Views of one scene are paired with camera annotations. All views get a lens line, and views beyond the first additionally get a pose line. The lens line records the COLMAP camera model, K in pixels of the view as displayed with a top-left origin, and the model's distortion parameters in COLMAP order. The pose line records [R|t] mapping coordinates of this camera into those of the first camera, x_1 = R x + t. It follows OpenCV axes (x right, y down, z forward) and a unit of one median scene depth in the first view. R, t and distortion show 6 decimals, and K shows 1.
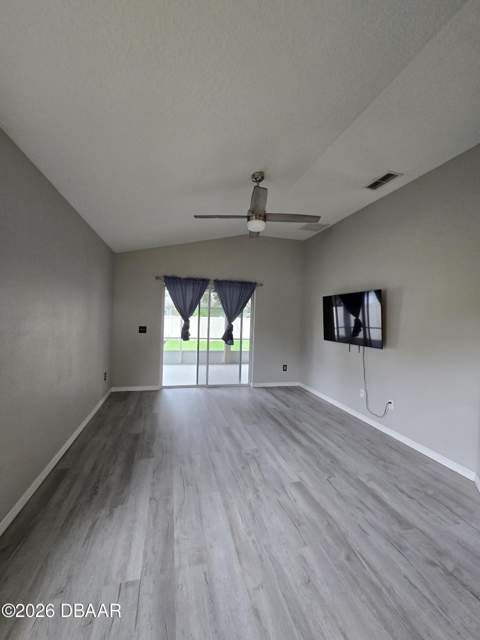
lens RADIAL K [[260.7, 0, 239.0], [0, 260.7, 318.4], [0, 0, 1]] dist [-0.001404, -0.000681]
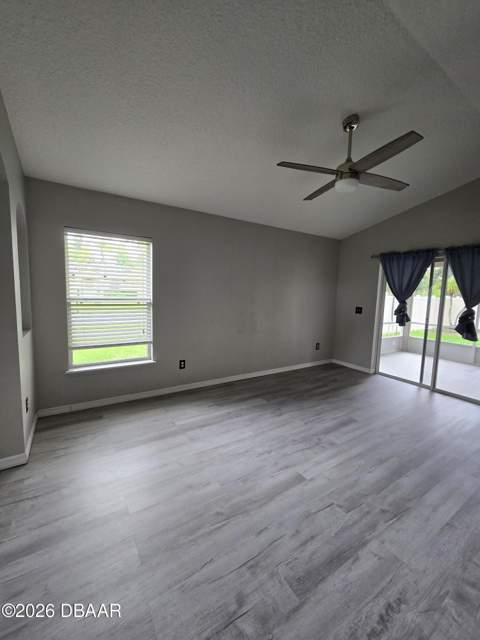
lens RADIAL K [[260.7, 0, 239.0], [0, 260.7, 318.4], [0, 0, 1]] dist [-0.001404, -0.000681]
pose [[0.314946, 0.079583, -0.945767, 0.890700], [-0.024293, 0.996828, 0.075790, 0.017377], [0.948799, -0.000894, 0.315880, 0.467150]]
